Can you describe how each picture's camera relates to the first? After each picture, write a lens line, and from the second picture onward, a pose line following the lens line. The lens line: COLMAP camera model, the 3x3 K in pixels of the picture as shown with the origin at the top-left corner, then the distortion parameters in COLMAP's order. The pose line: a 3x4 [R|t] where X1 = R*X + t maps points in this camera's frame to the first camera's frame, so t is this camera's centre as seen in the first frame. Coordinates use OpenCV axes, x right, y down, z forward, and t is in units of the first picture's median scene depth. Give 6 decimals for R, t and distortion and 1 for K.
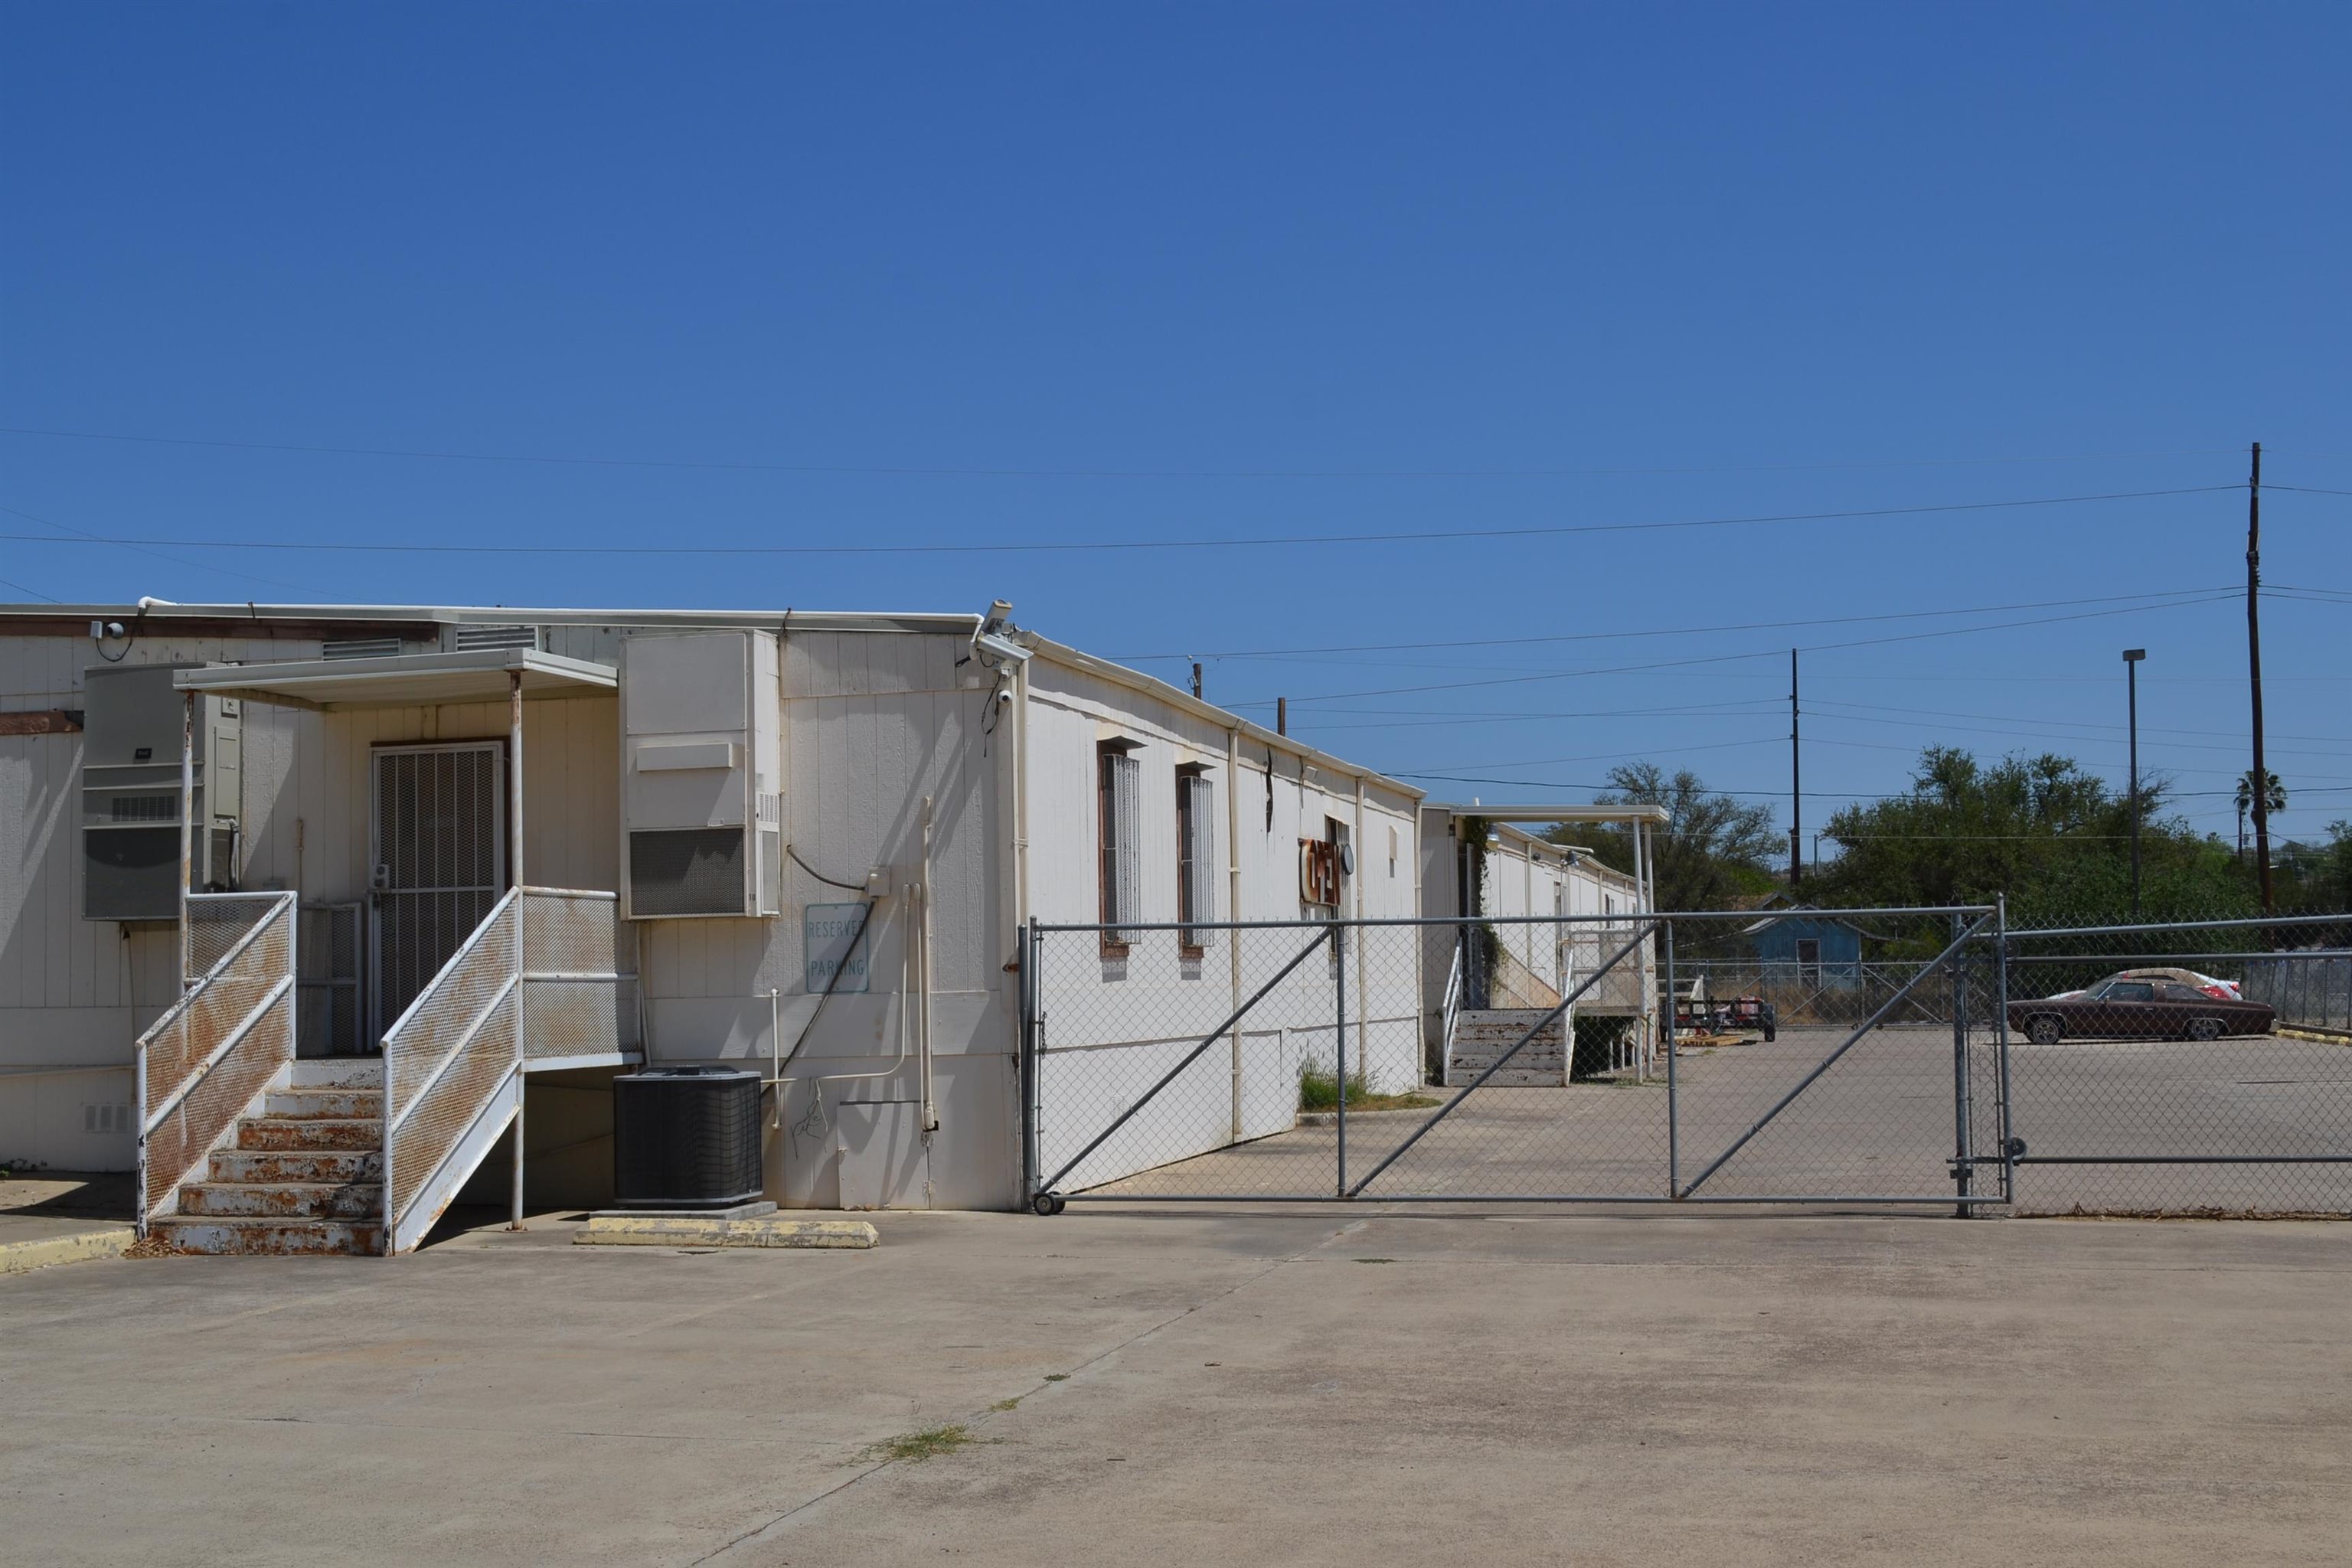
lens RADIAL K [[2847.2, 0, 1155.6], [0, 2847.2, 796.3], [0, 0, 1]] dist [-0.035857, 0.000000]
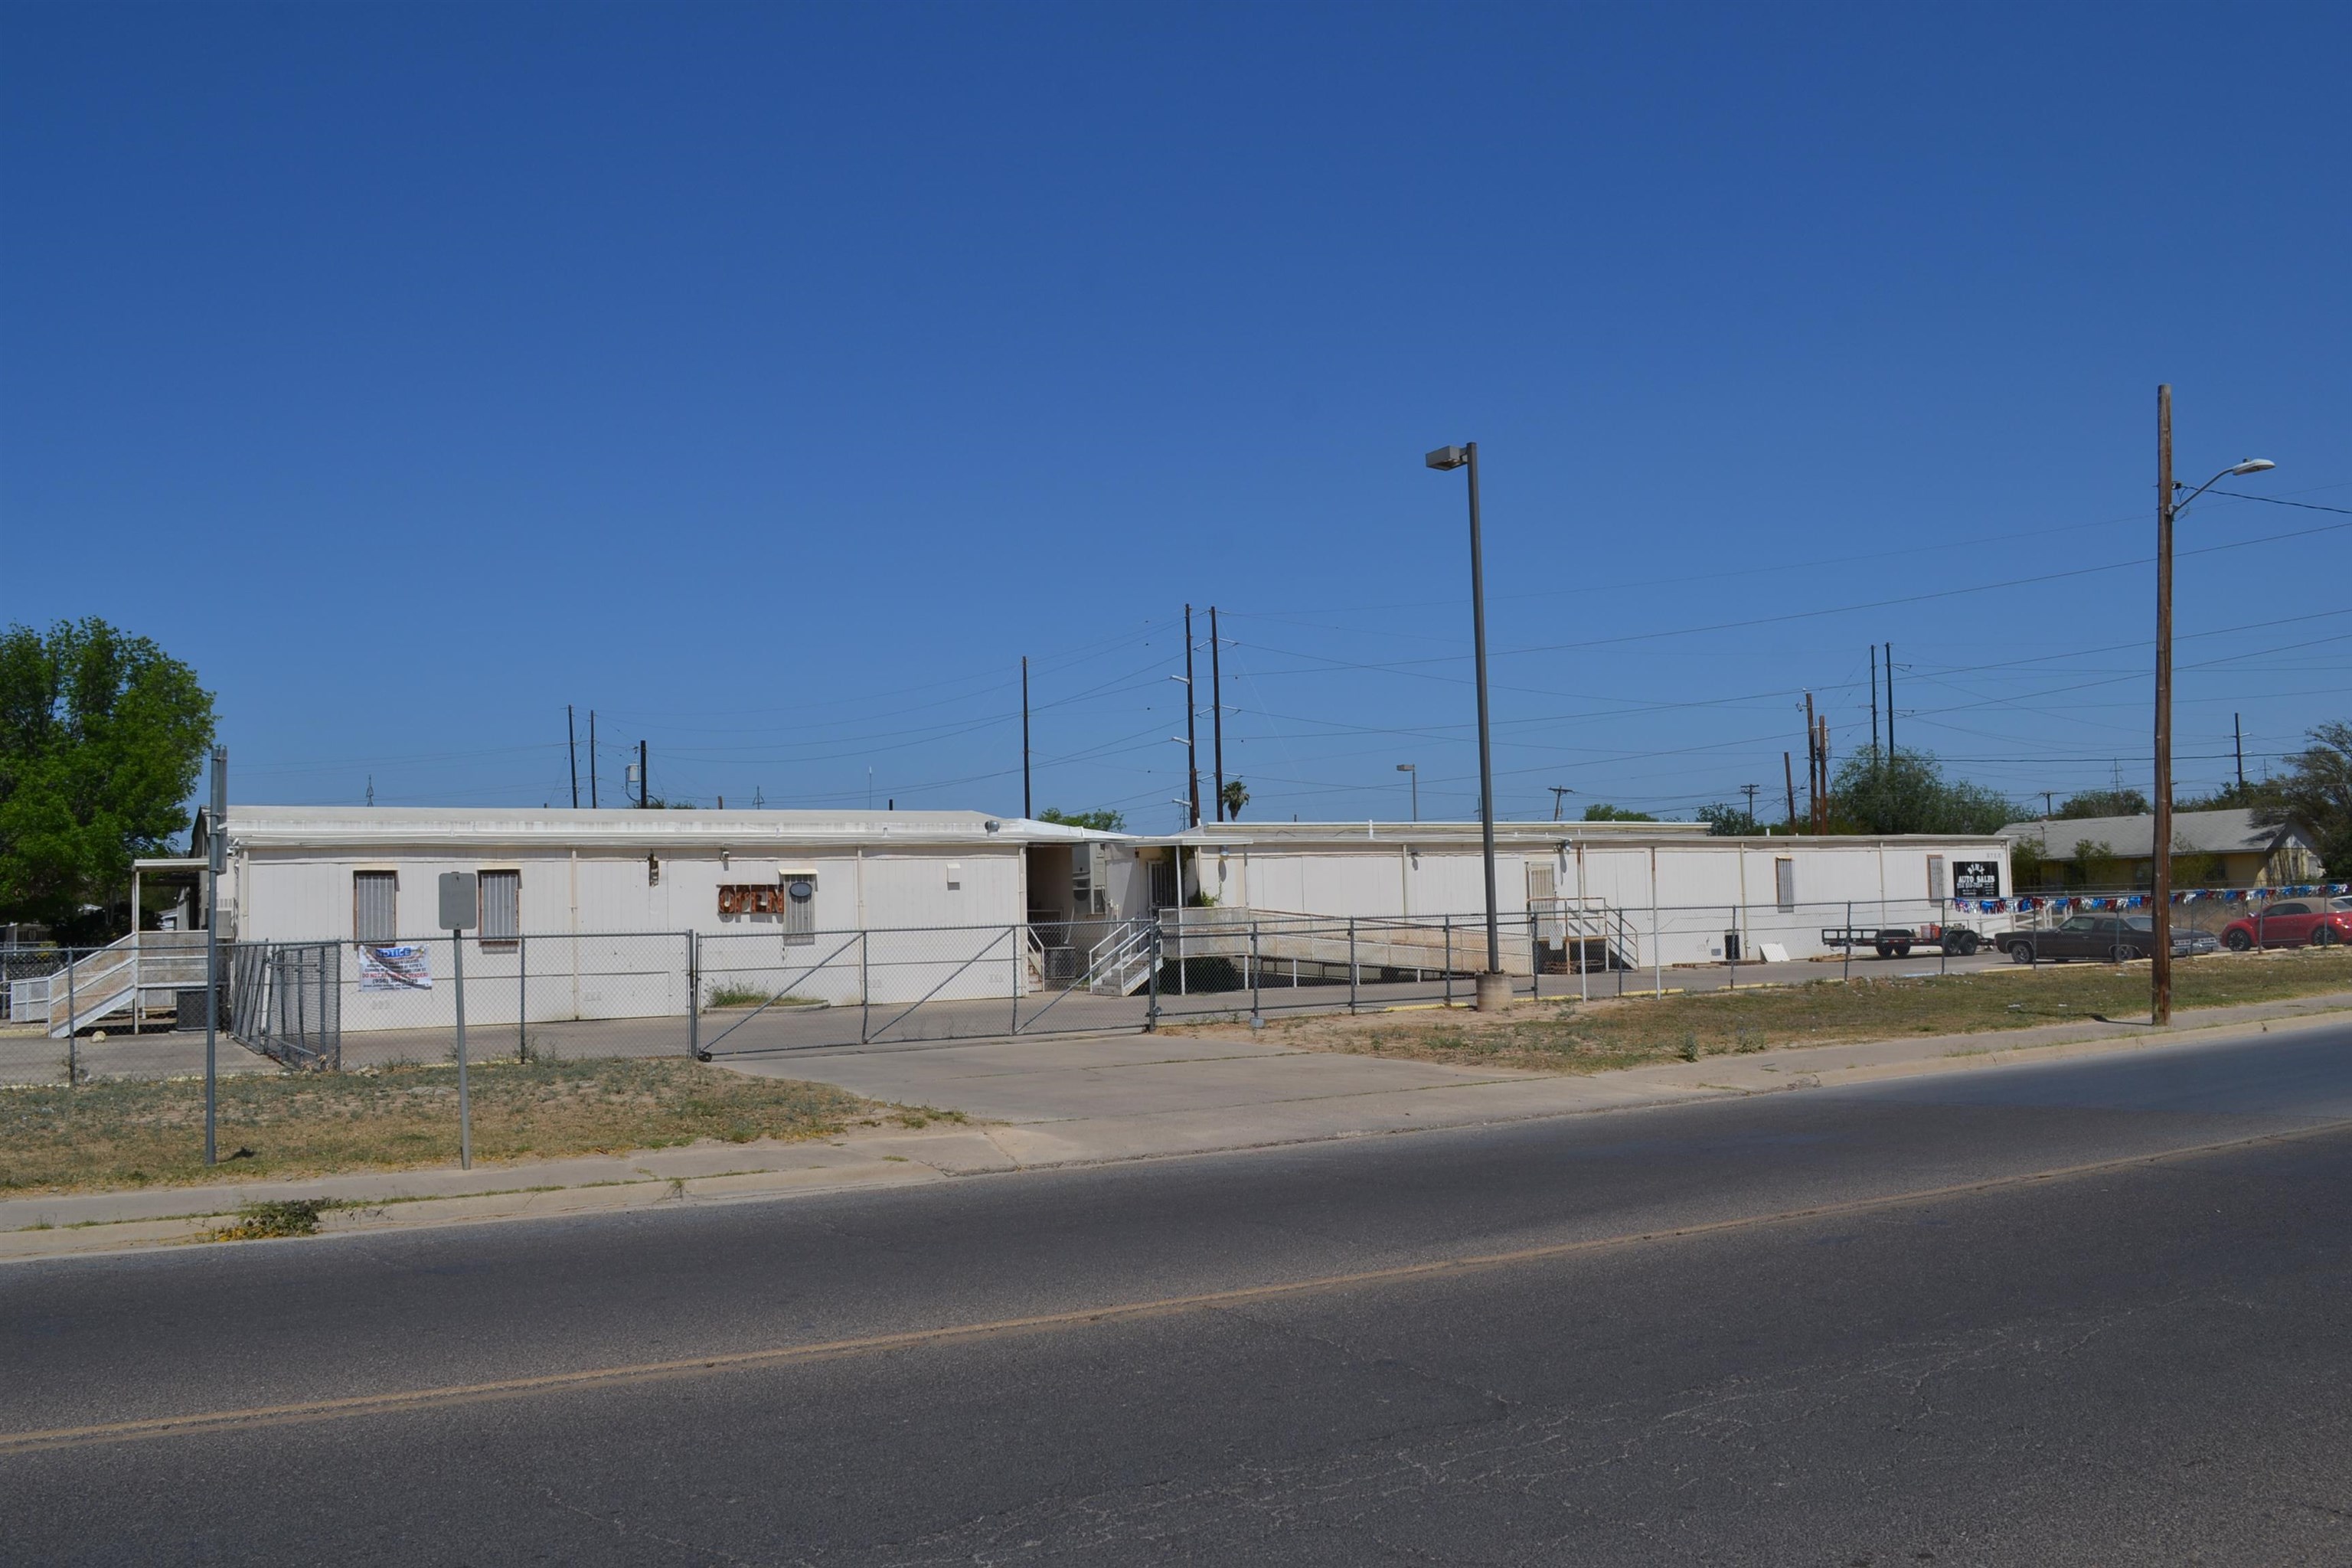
lens RADIAL K [[1873.3, 0, 1167.9], [0, 1873.3, 797.1], [0, 0, 1]] dist [-0.082378, 0.013266]
pose [[0.695412, -0.049417, -0.716910, 2.001445], [0.063752, 0.997942, -0.006949, -0.031779], [0.715778, -0.040872, 0.697131, 0.354233]]
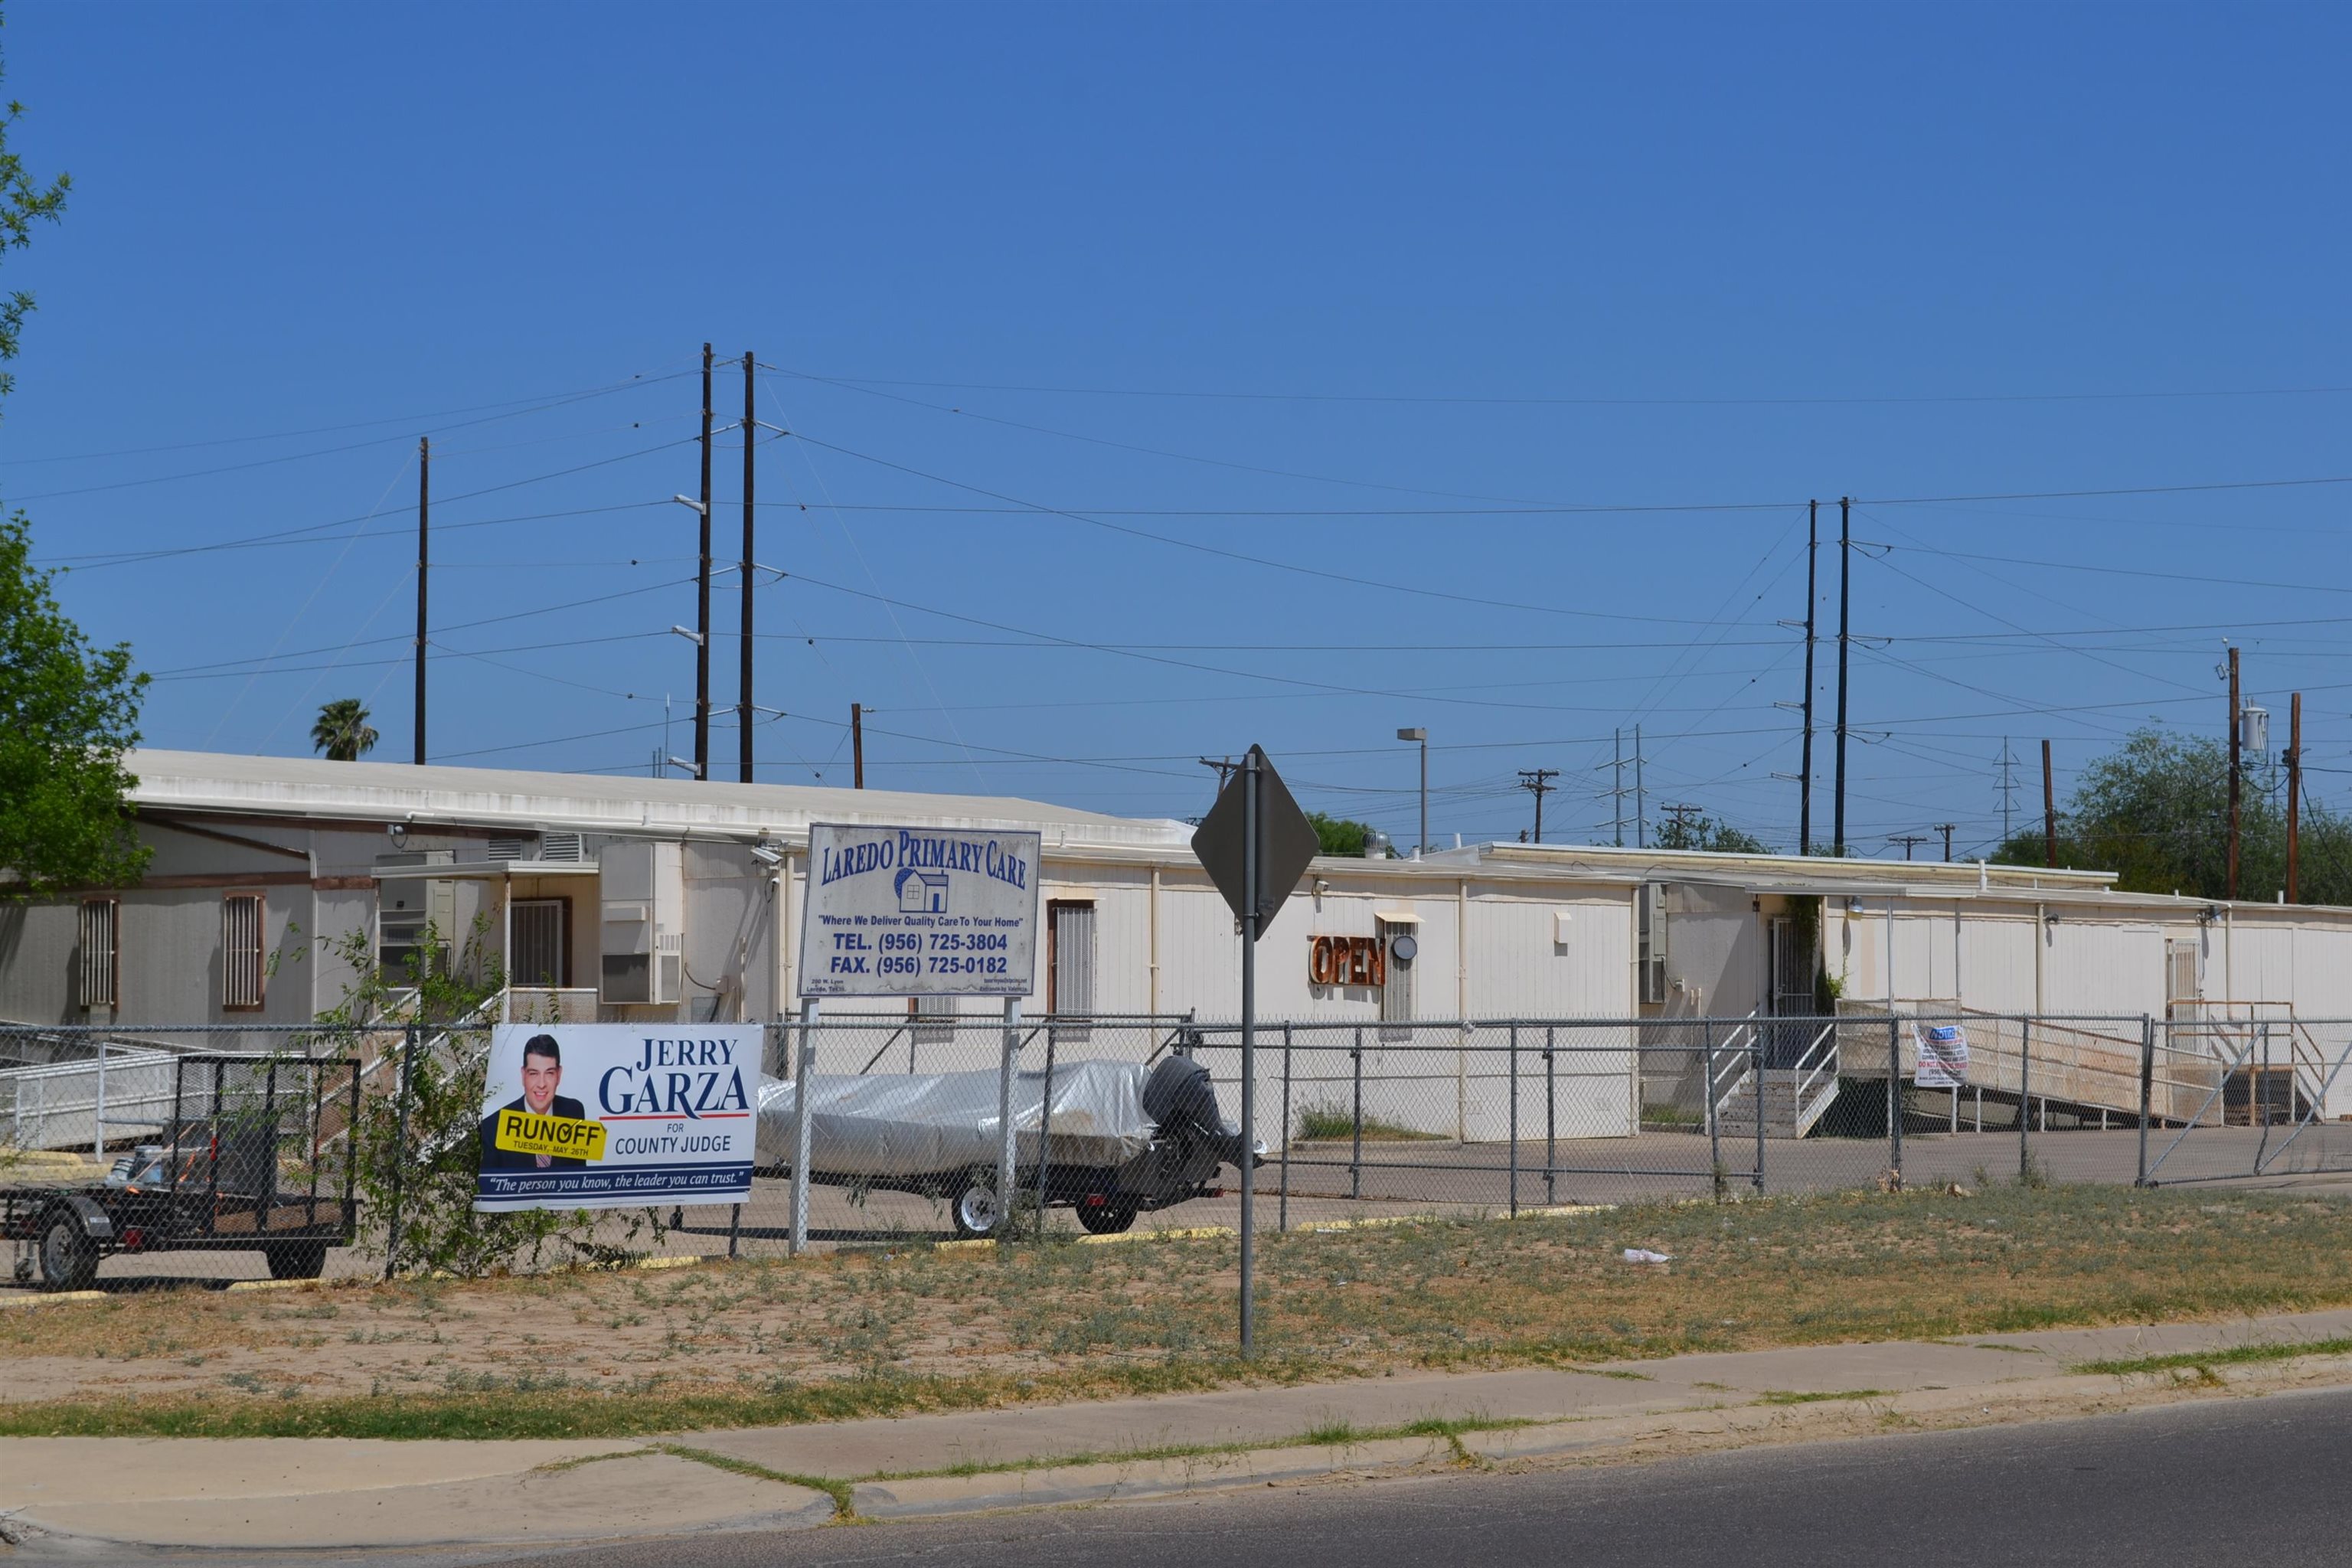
lens RADIAL K [[4538.2, 0, 1176.3], [0, 4538.2, 798.9], [0, 0, 1]] dist [0.058444, 0.000000]
pose [[0.894229, -0.001752, -0.447606, 1.409000], [0.011680, 0.999743, 0.019421, -0.136142], [0.447457, -0.022594, 0.894020, -1.379357]]
